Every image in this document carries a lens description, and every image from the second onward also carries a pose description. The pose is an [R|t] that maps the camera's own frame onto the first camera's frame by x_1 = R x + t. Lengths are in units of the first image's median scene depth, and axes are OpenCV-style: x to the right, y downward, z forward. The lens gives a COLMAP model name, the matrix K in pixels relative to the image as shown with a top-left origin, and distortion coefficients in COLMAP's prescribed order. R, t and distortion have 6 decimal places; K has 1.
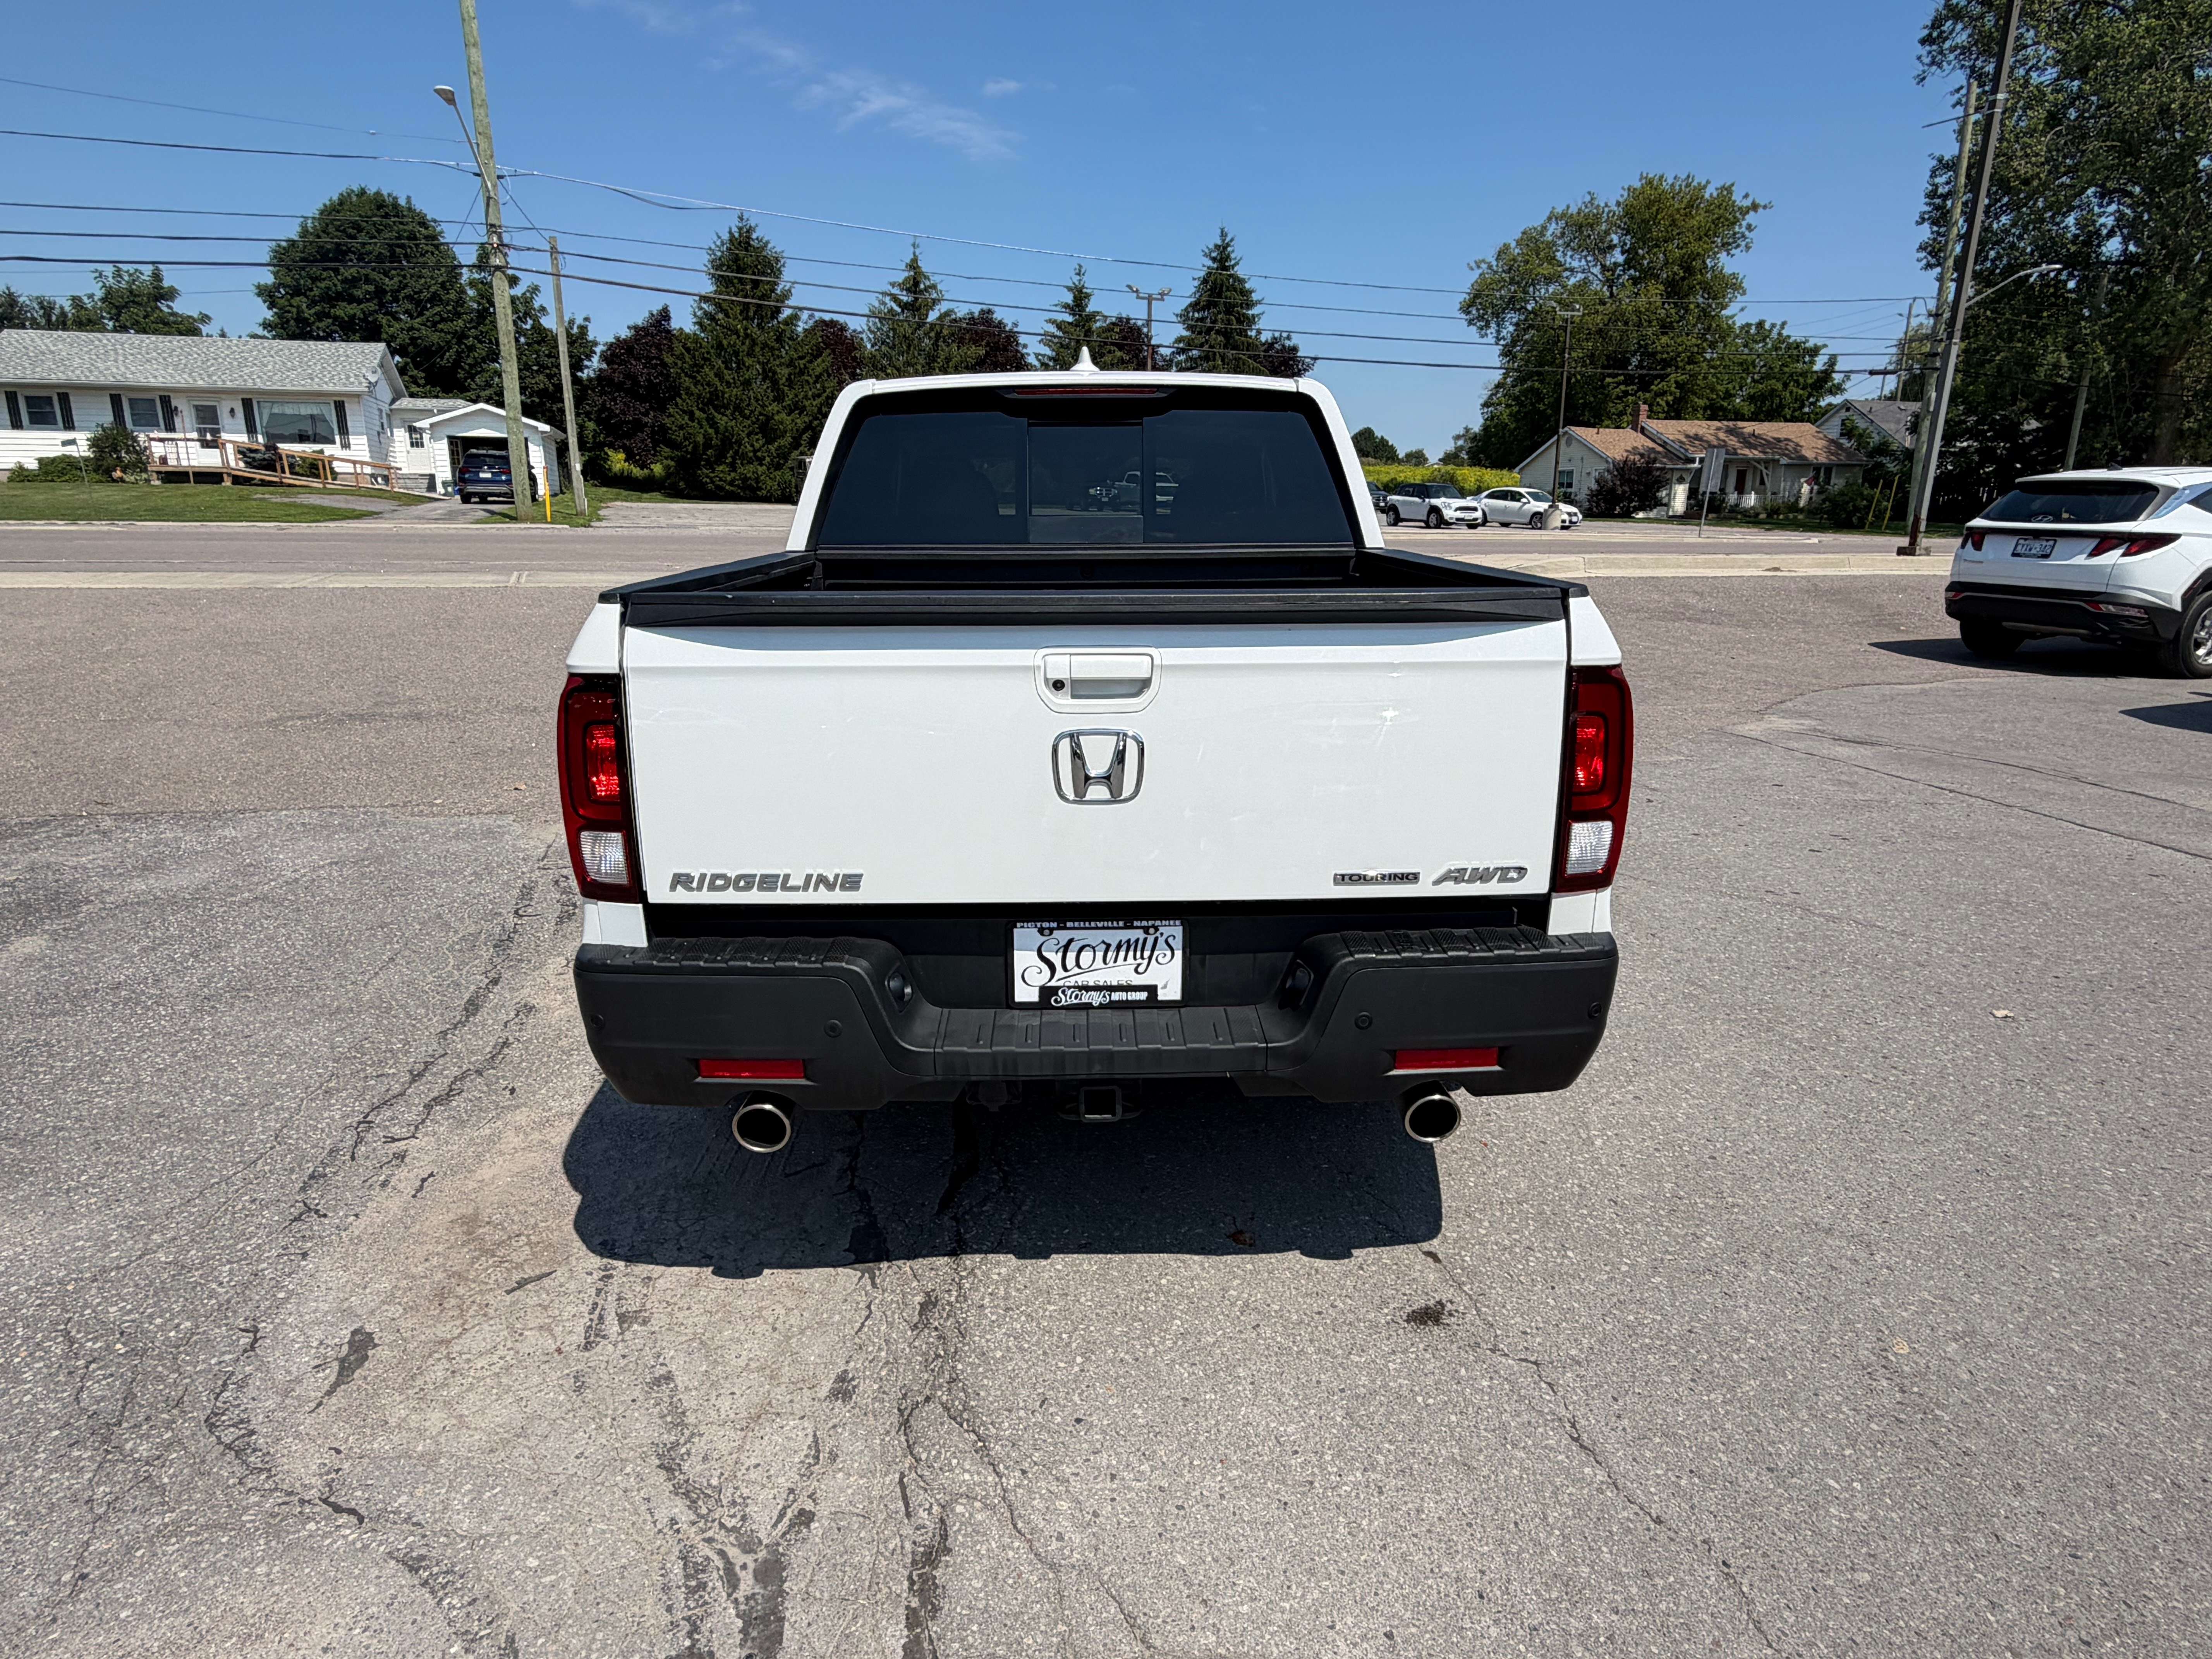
lens RADIAL K [[1255.7, 0, 1099.7], [0, 1255.7, 816.5], [0, 0, 1]] dist [0.002871, -0.001011]
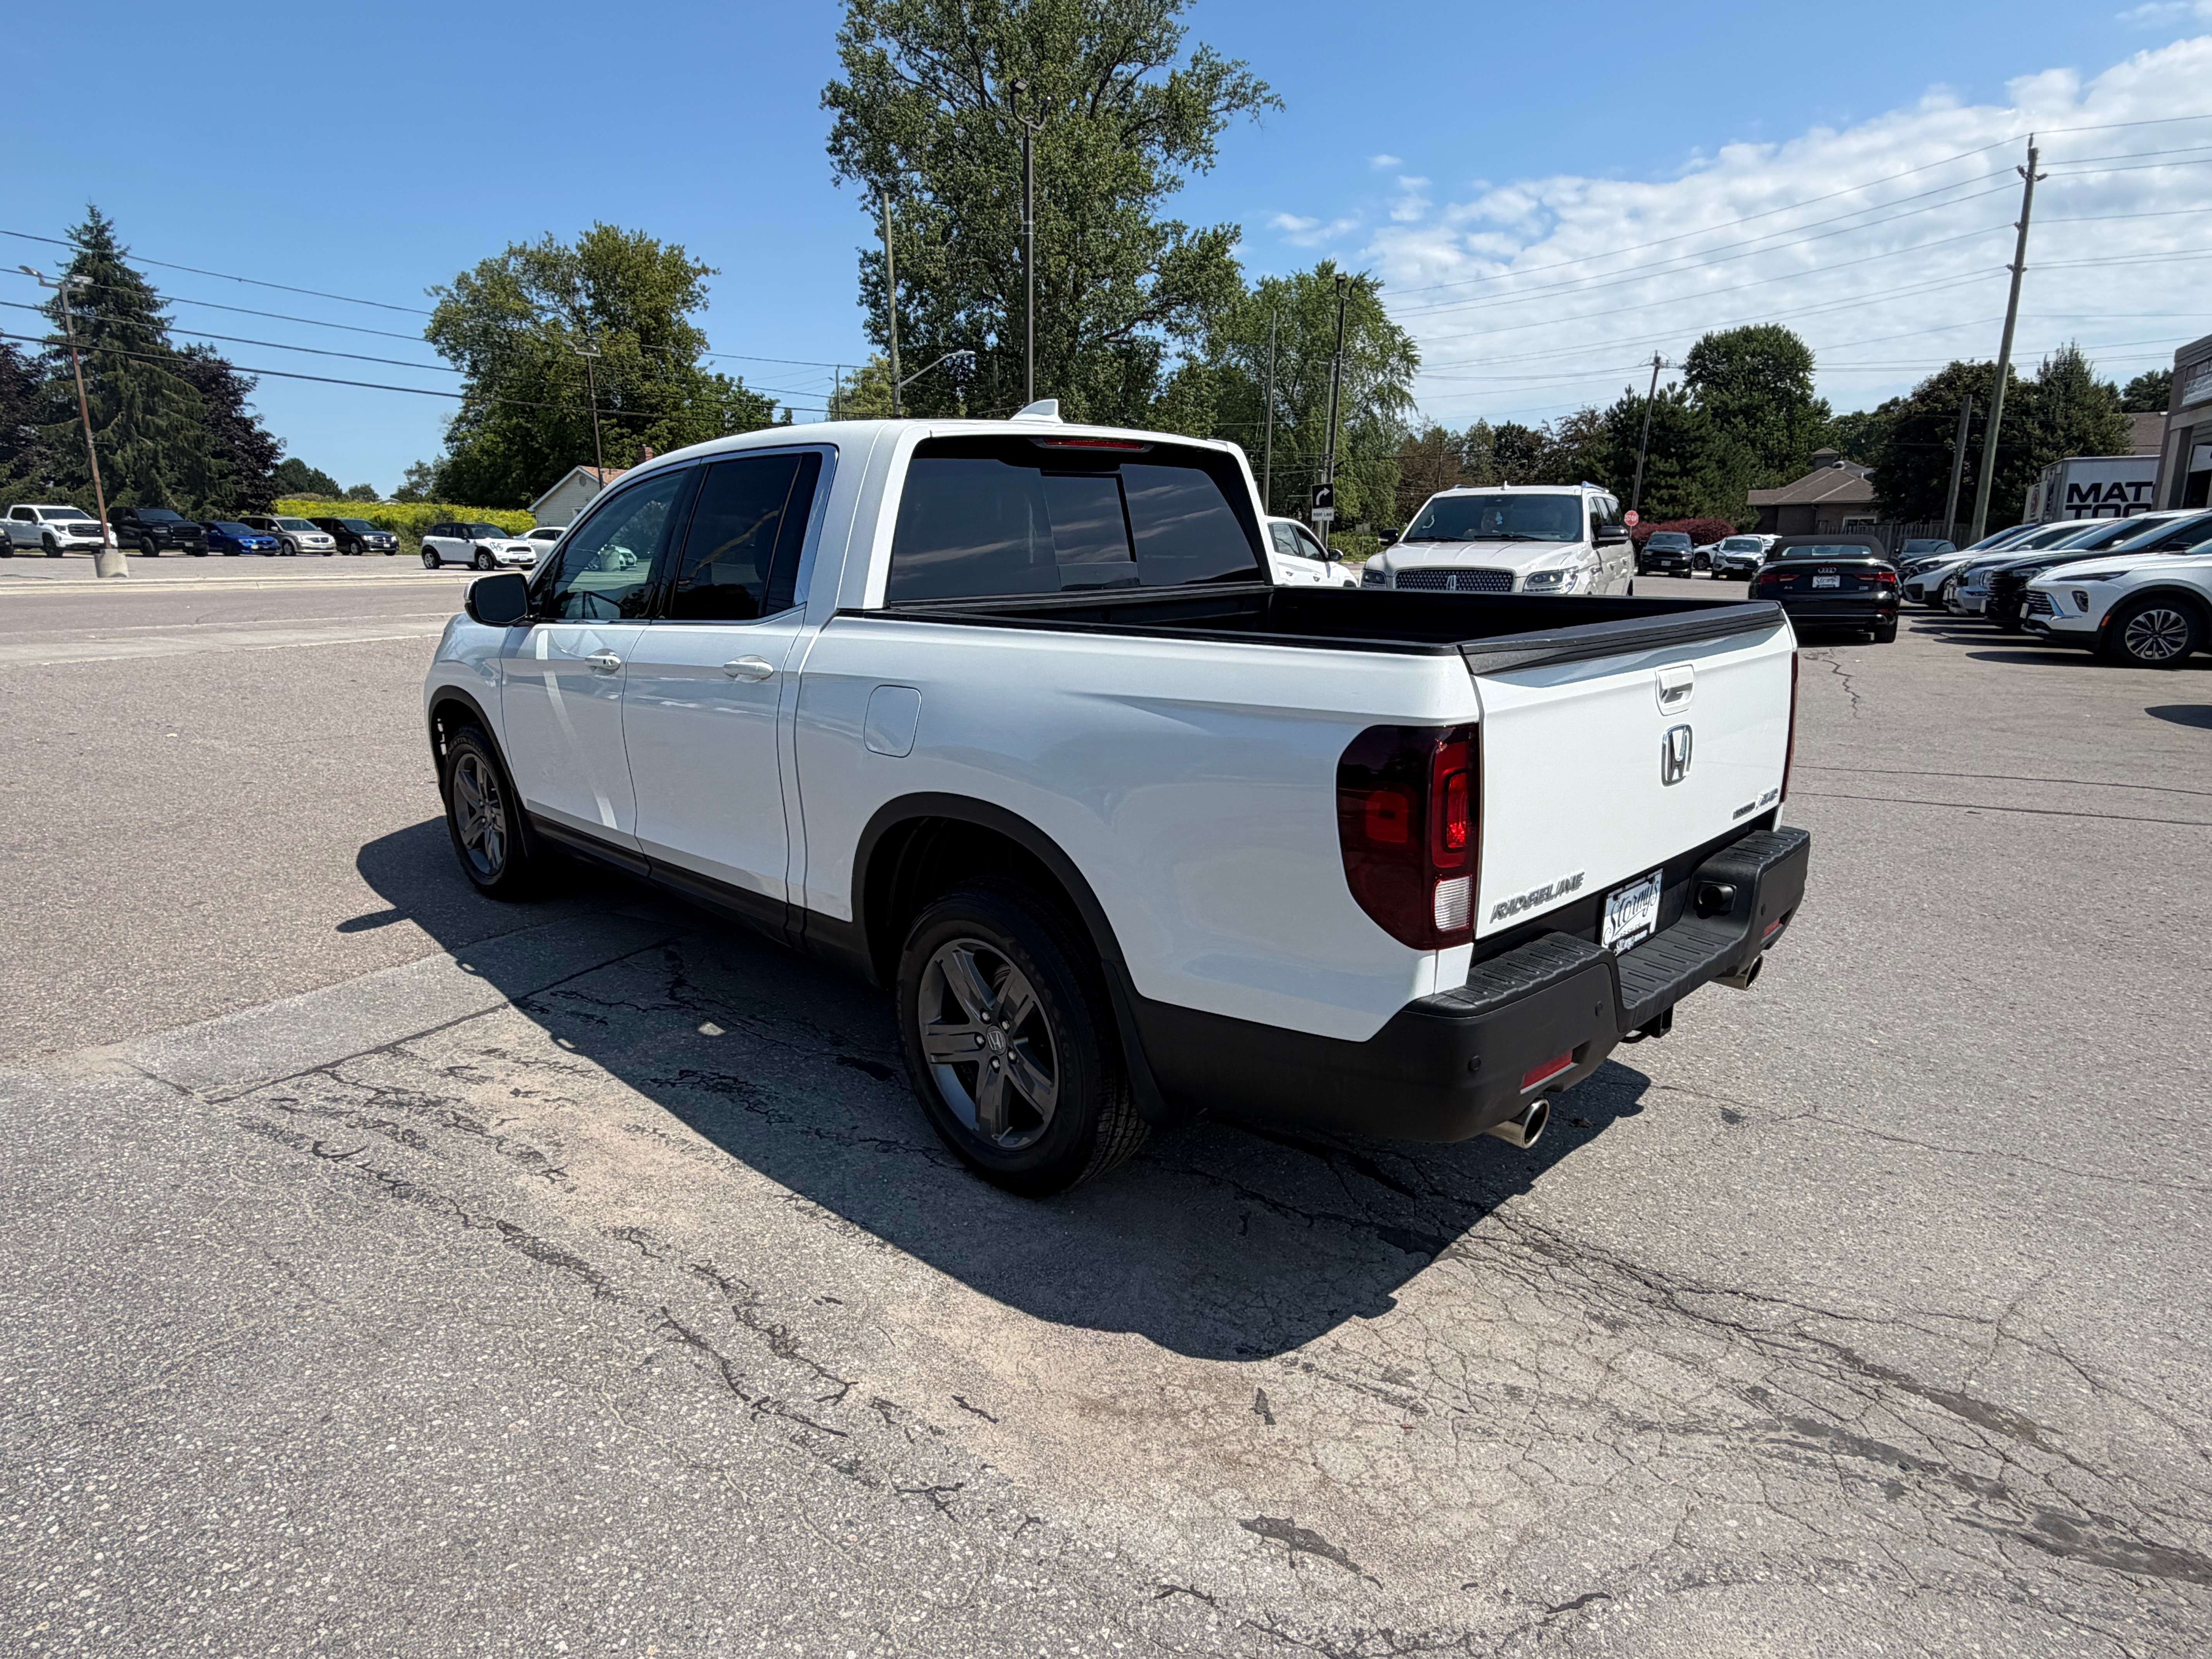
lens RADIAL K [[1255.7, 0, 1095.0], [0, 1255.7, 818.9], [0, 0, 1]] dist [0.002871, -0.001011]
pose [[0.730463, -0.156396, 0.664804, -0.084278], [0.174441, 0.983864, 0.039786, -0.008398], [-0.660298, 0.086907, 0.745958, 0.028271]]
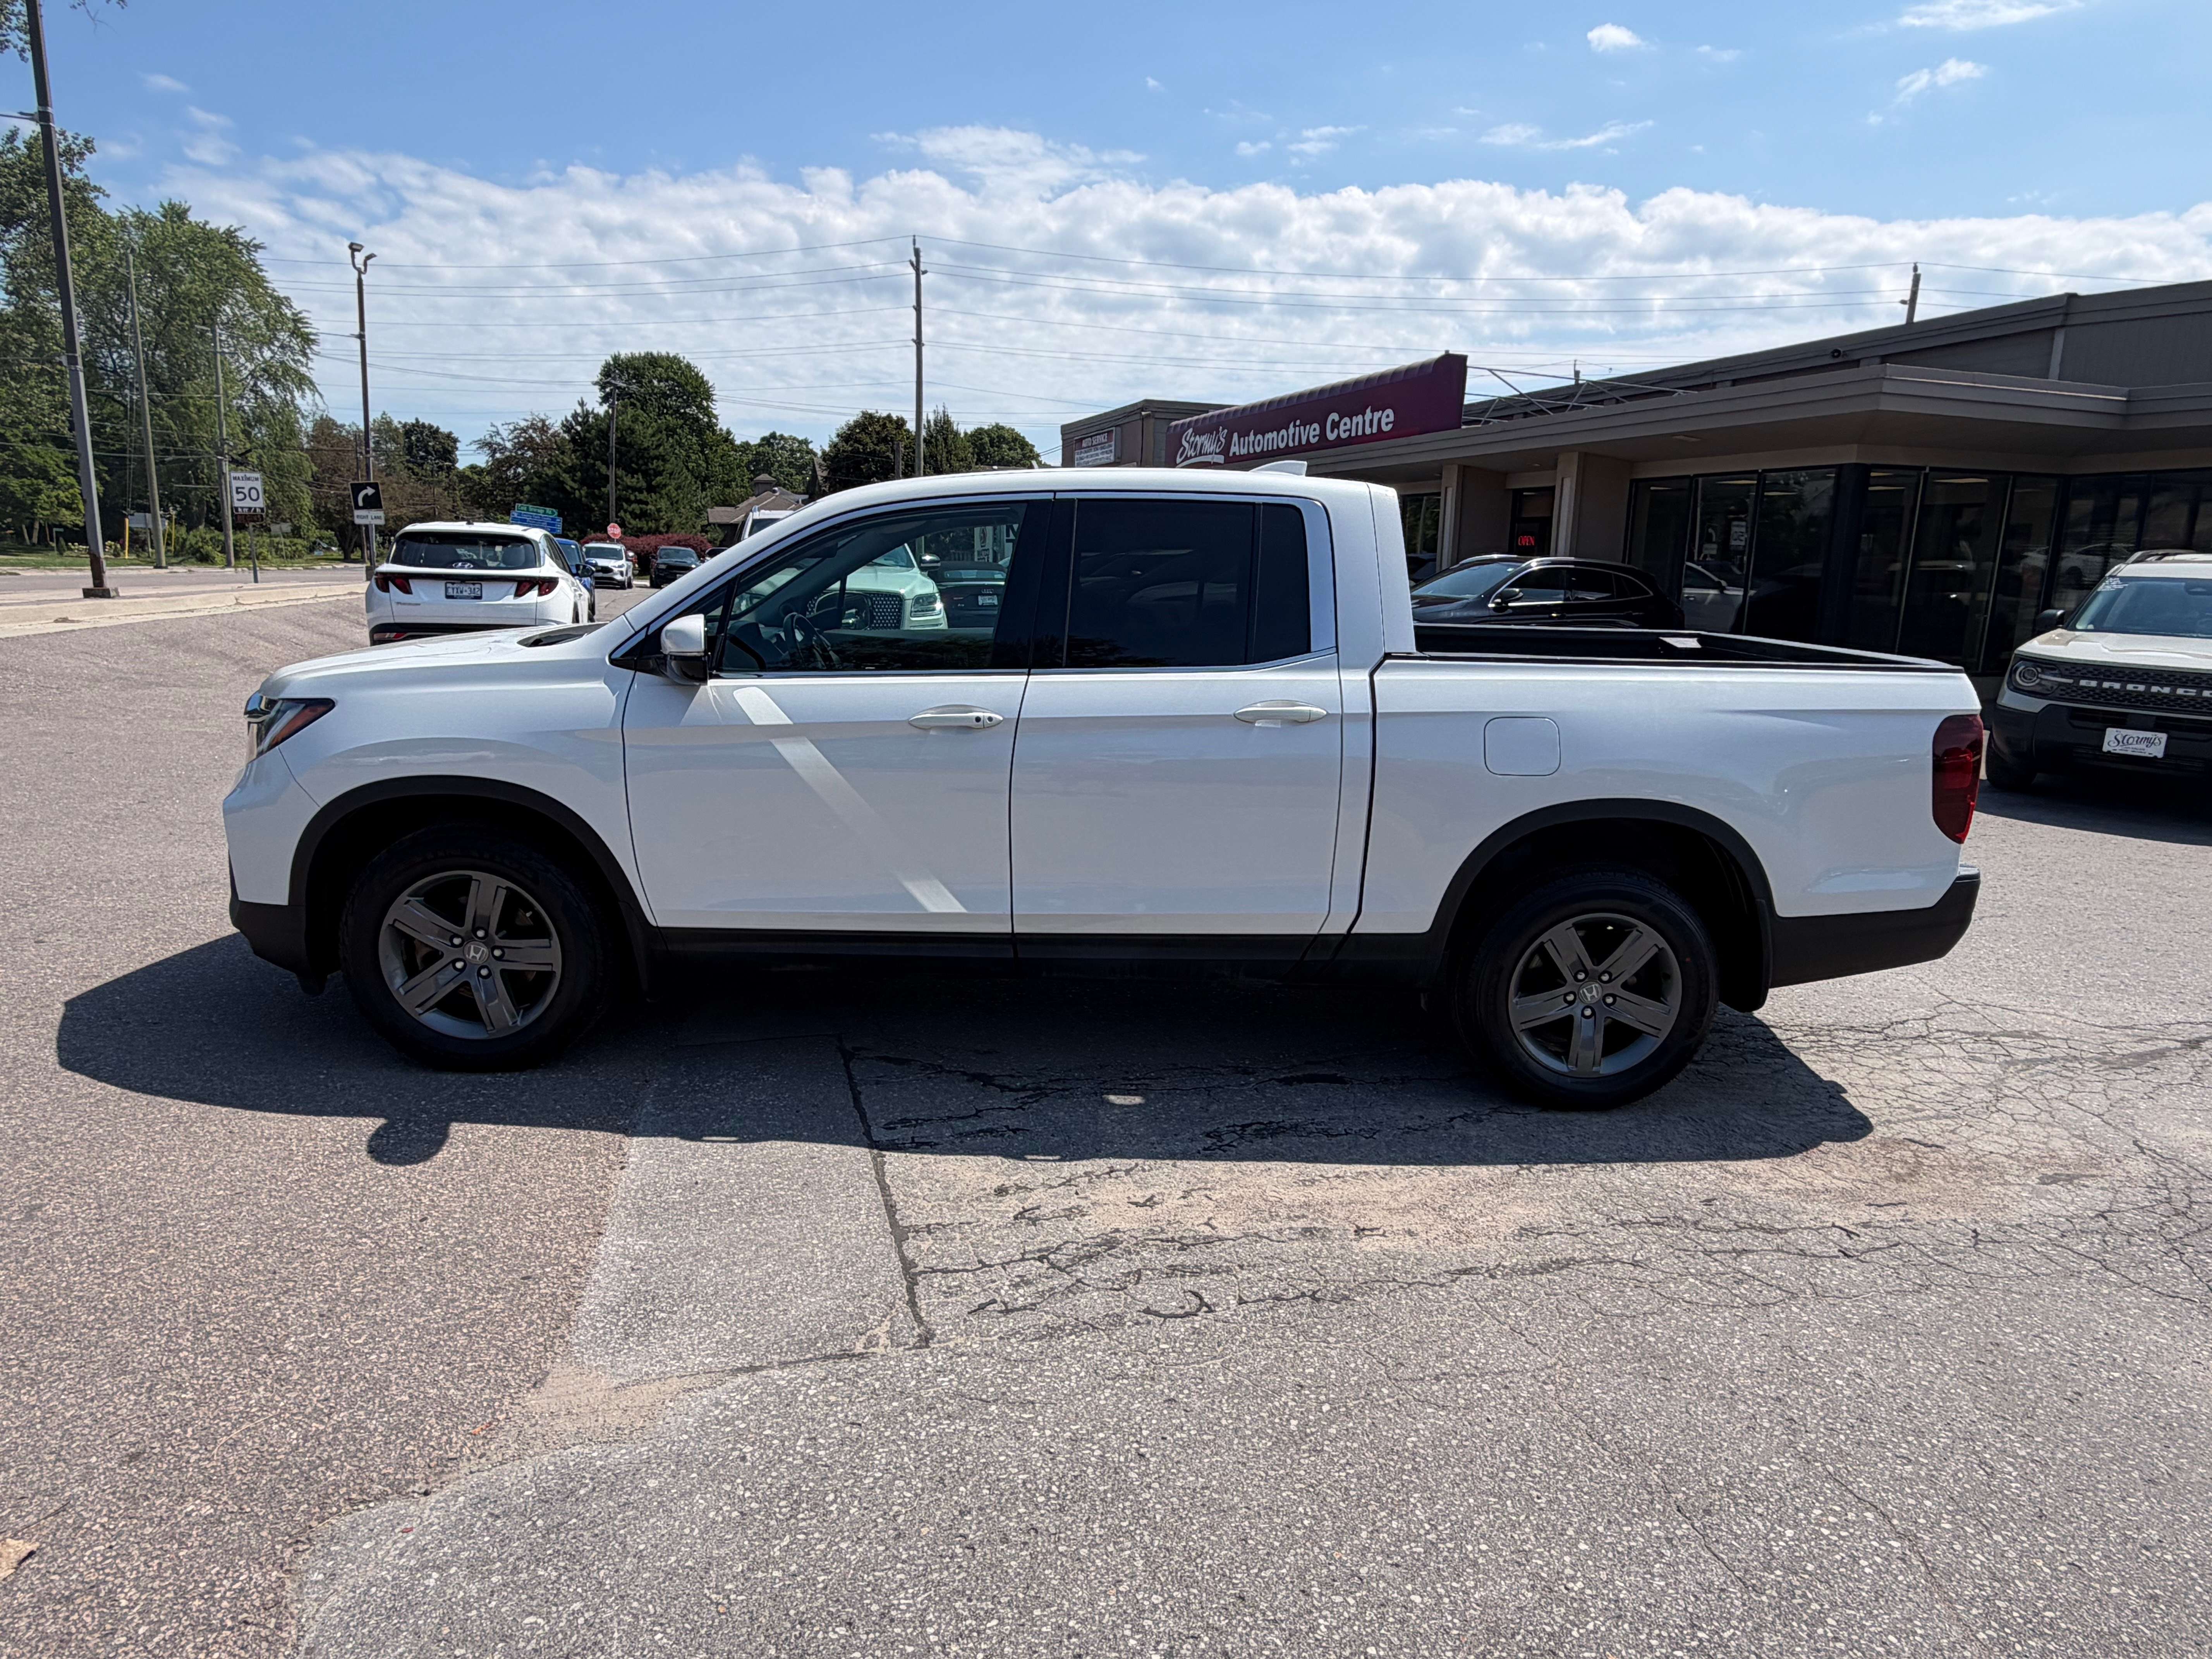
lens RADIAL K [[1255.7, 0, 1089.8], [0, 1255.7, 850.2], [0, 0, 1]] dist [0.002871, -0.001011]
pose [[0.017965, -0.228858, 0.973294, -0.141797], [0.219832, 0.950535, 0.219448, -0.038362], [-0.975372, 0.210019, 0.067386, 0.138613]]
